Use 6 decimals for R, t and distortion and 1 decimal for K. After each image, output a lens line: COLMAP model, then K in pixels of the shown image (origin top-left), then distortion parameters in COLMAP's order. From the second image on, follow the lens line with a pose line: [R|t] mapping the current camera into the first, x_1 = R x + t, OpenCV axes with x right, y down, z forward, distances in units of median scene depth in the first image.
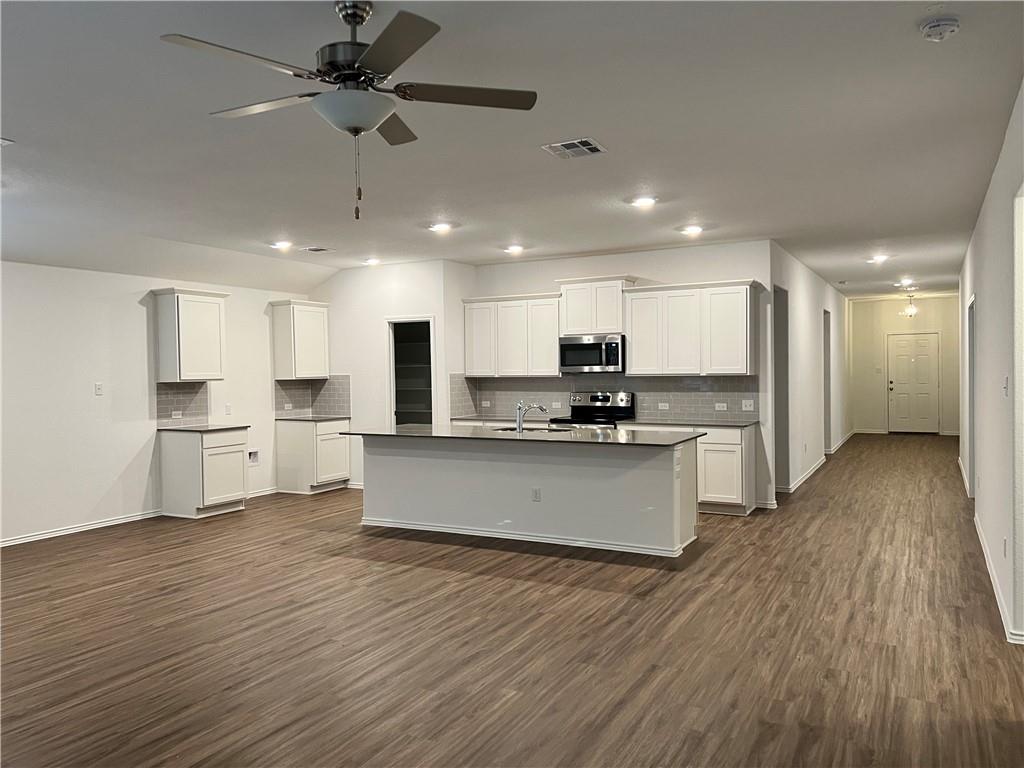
lens RADIAL K [[774.8, 0, 515.0], [0, 774.8, 379.9], [0, 0, 1]] dist [0.053833, -0.024249]
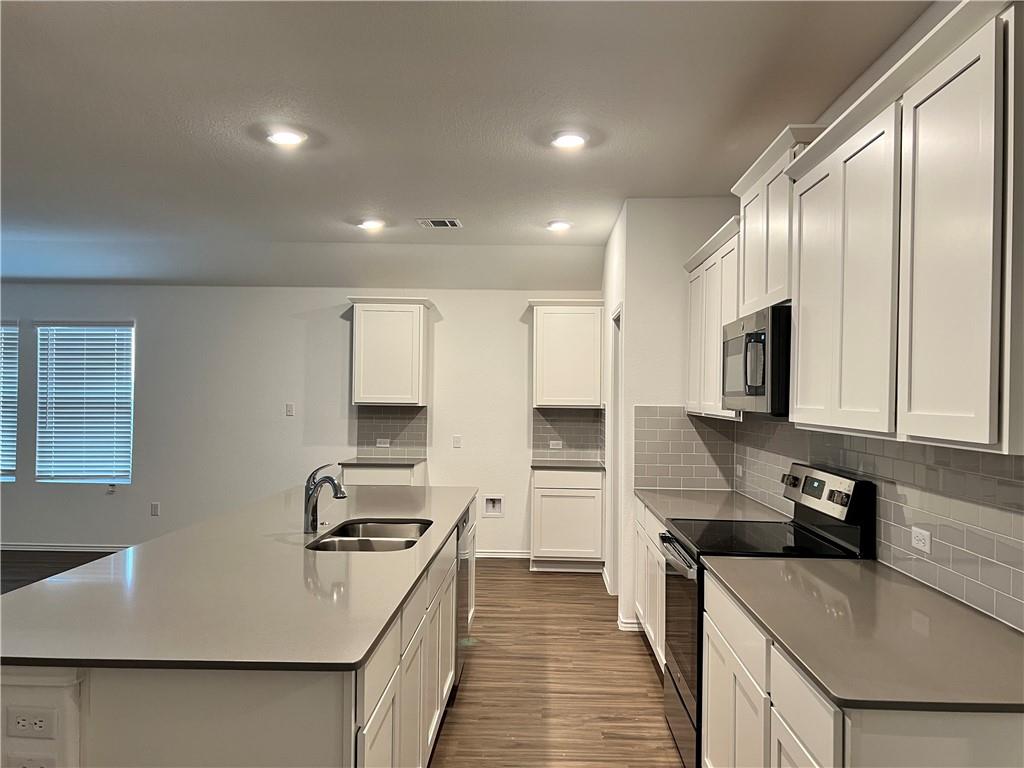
lens RADIAL K [[774.8, 0, 517.4], [0, 774.8, 393.0], [0, 0, 1]] dist [0.053833, -0.024249]
pose [[0.438888, 0.016250, -0.898395, 0.392930], [-0.030032, 0.999543, 0.003408, -0.017657], [0.898040, 0.025484, 0.439175, 0.737806]]
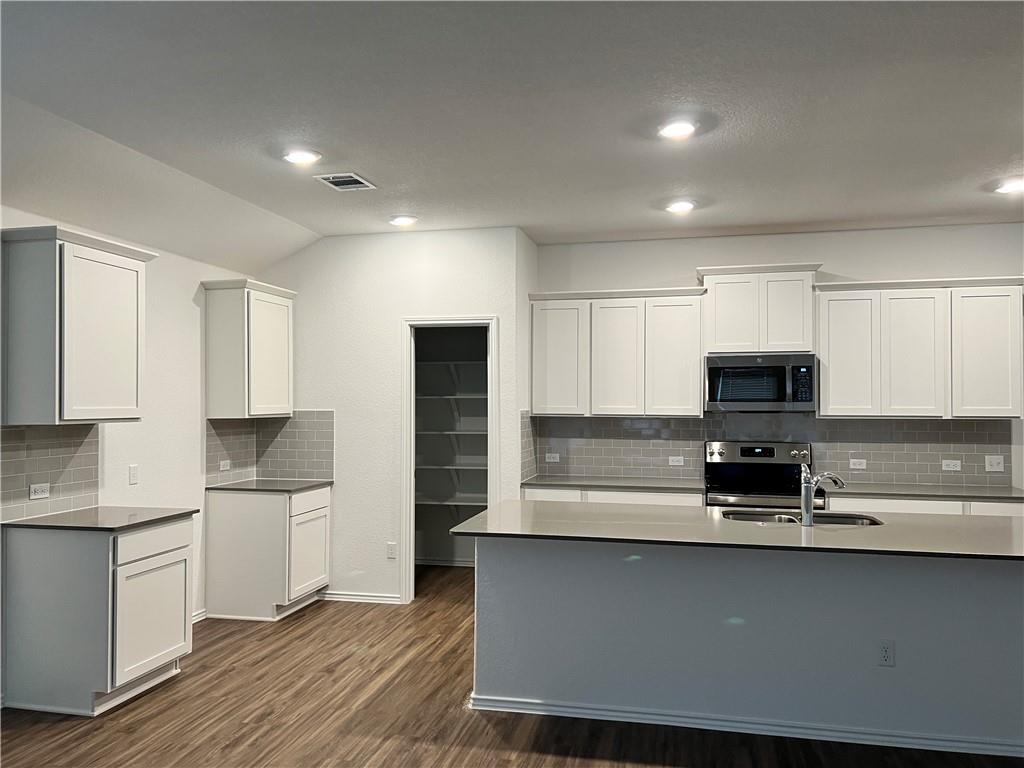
lens RADIAL K [[774.8, 0, 515.5], [0, 774.8, 385.2], [0, 0, 1]] dist [0.053833, -0.024249]
pose [[0.963036, 0.018644, 0.268728, -0.273798], [-0.008405, 0.999196, -0.039203, -0.004530], [-0.269242, 0.035495, 0.962418, 0.434466]]
